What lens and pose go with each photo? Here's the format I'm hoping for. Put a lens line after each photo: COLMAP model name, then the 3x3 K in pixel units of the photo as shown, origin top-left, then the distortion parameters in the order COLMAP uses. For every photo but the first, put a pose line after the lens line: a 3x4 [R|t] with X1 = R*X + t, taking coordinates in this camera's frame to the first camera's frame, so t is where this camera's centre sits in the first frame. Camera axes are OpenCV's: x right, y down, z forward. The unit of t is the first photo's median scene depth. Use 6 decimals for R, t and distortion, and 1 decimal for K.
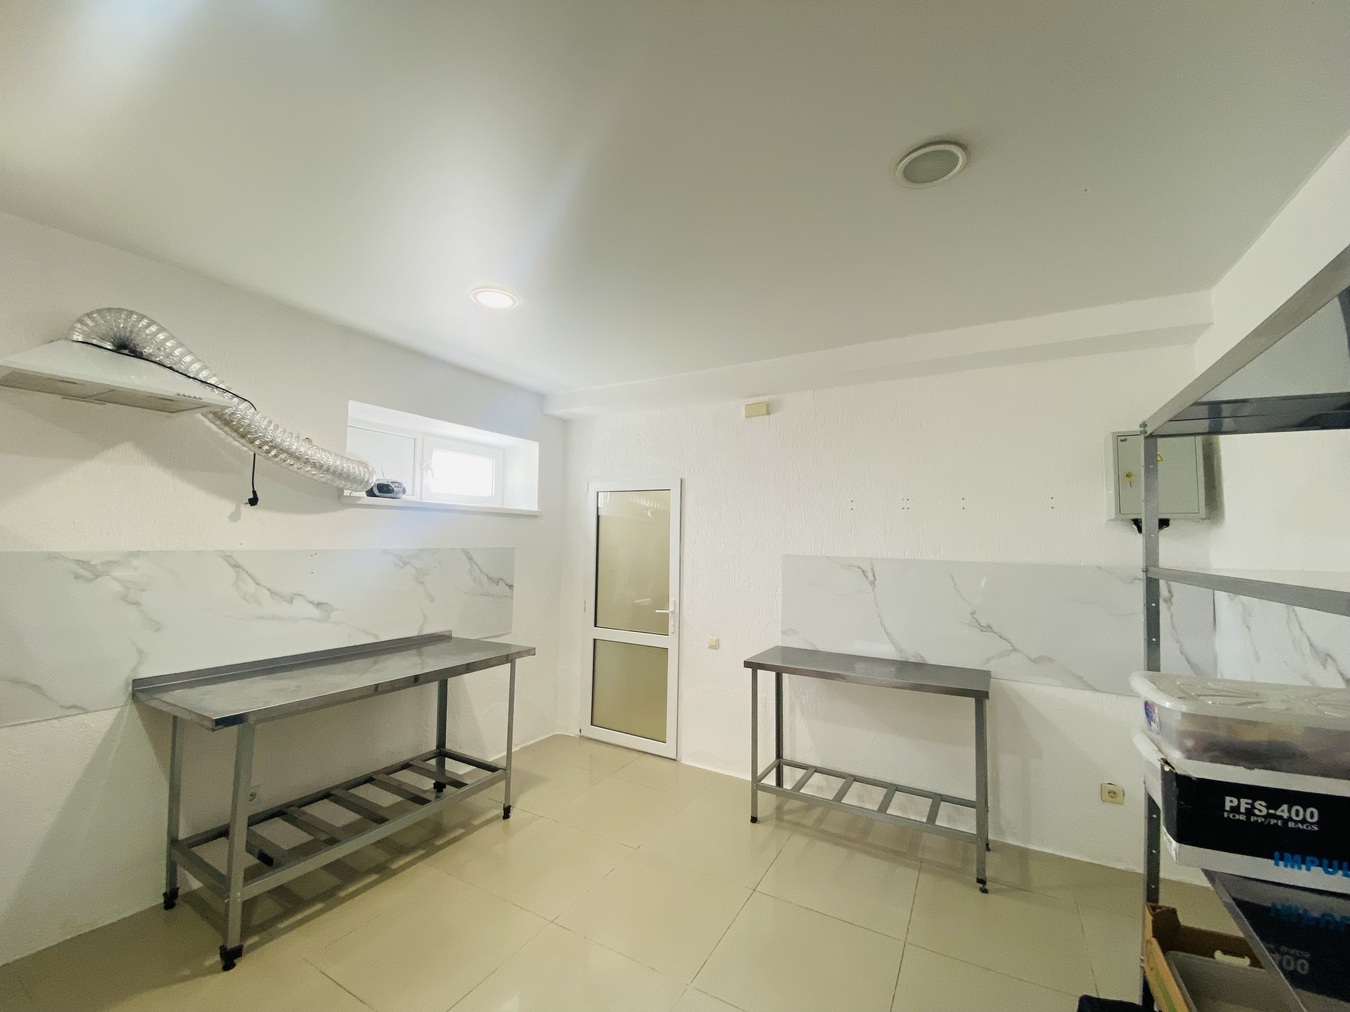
lens RADIAL K [[548.6, 0, 668.8], [0, 548.6, 498.7], [0, 0, 1]] dist [0.002974, -0.011045]
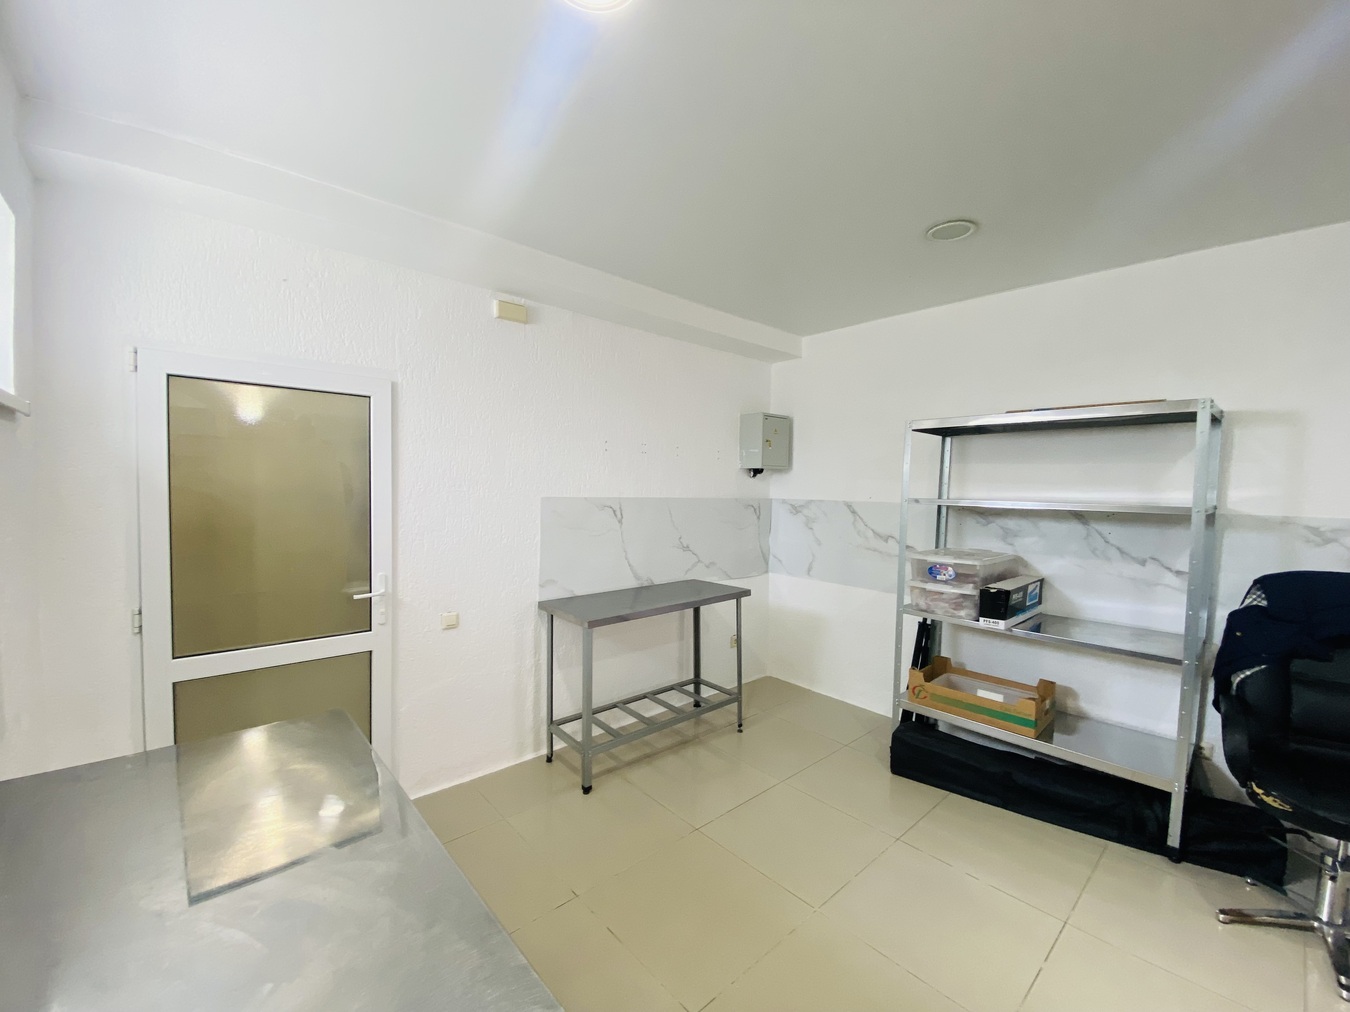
lens RADIAL K [[548.6, 0, 635.9], [0, 548.6, 509.3], [0, 0, 1]] dist [0.002974, -0.011045]
pose [[0.315686, -0.051371, 0.947472, -0.643562], [-0.074961, 0.994062, 0.078873, 0.048332], [-0.945898, -0.095923, 0.309961, 0.682183]]
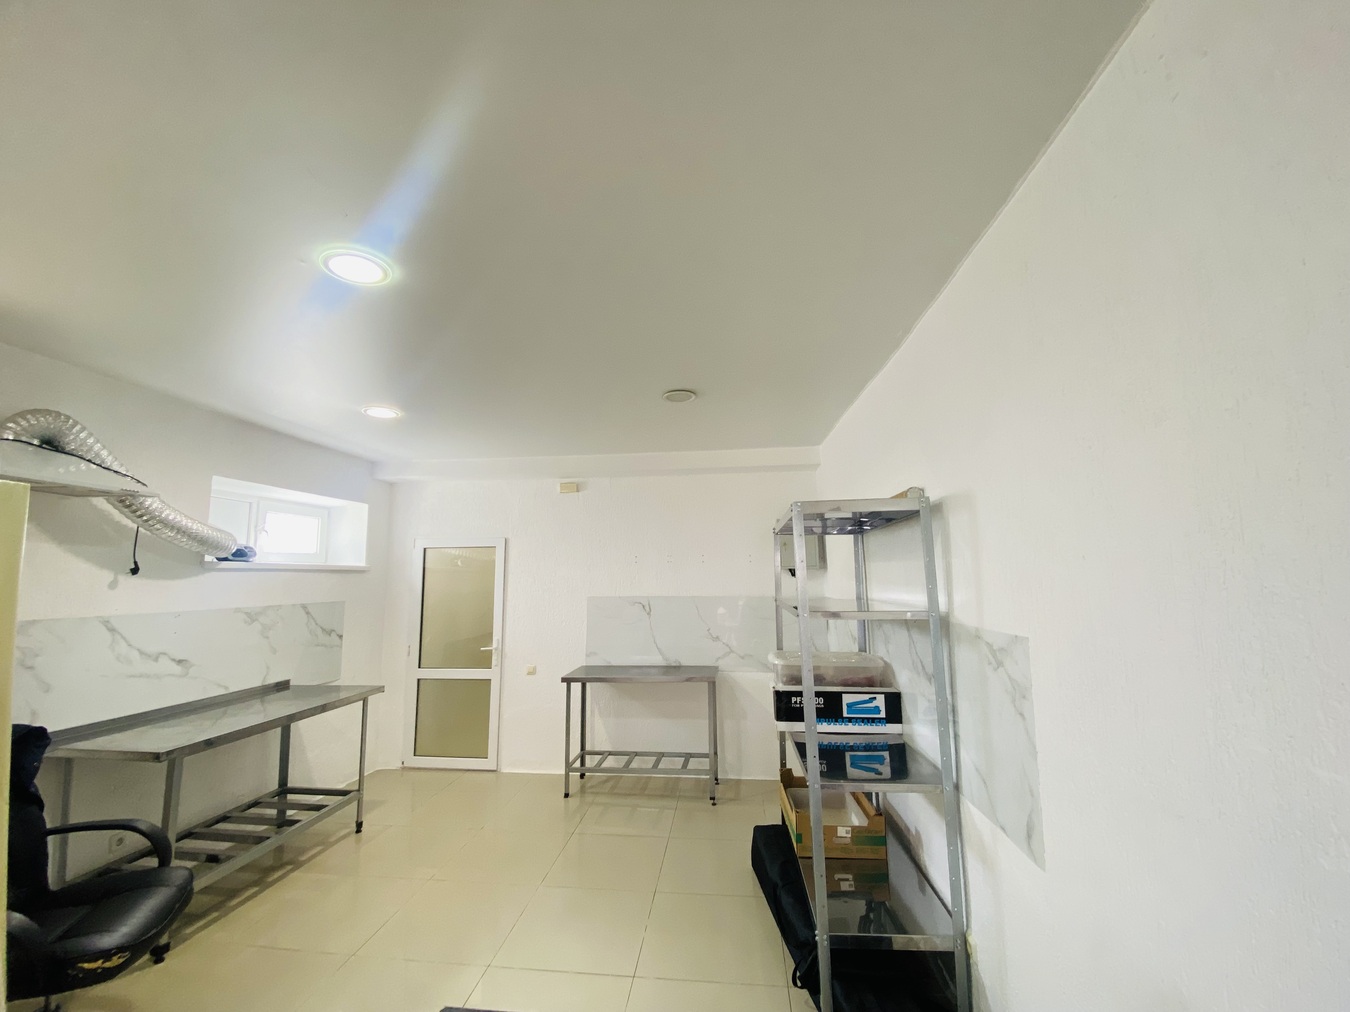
lens RADIAL K [[548.6, 0, 682.7], [0, 548.6, 491.0], [0, 0, 1]] dist [0.002974, -0.011045]
pose [[0.912224, 0.034067, 0.408274, -0.159690], [-0.001953, 0.996887, -0.078817, -0.060253], [-0.409688, 0.071102, 0.909450, -0.403111]]
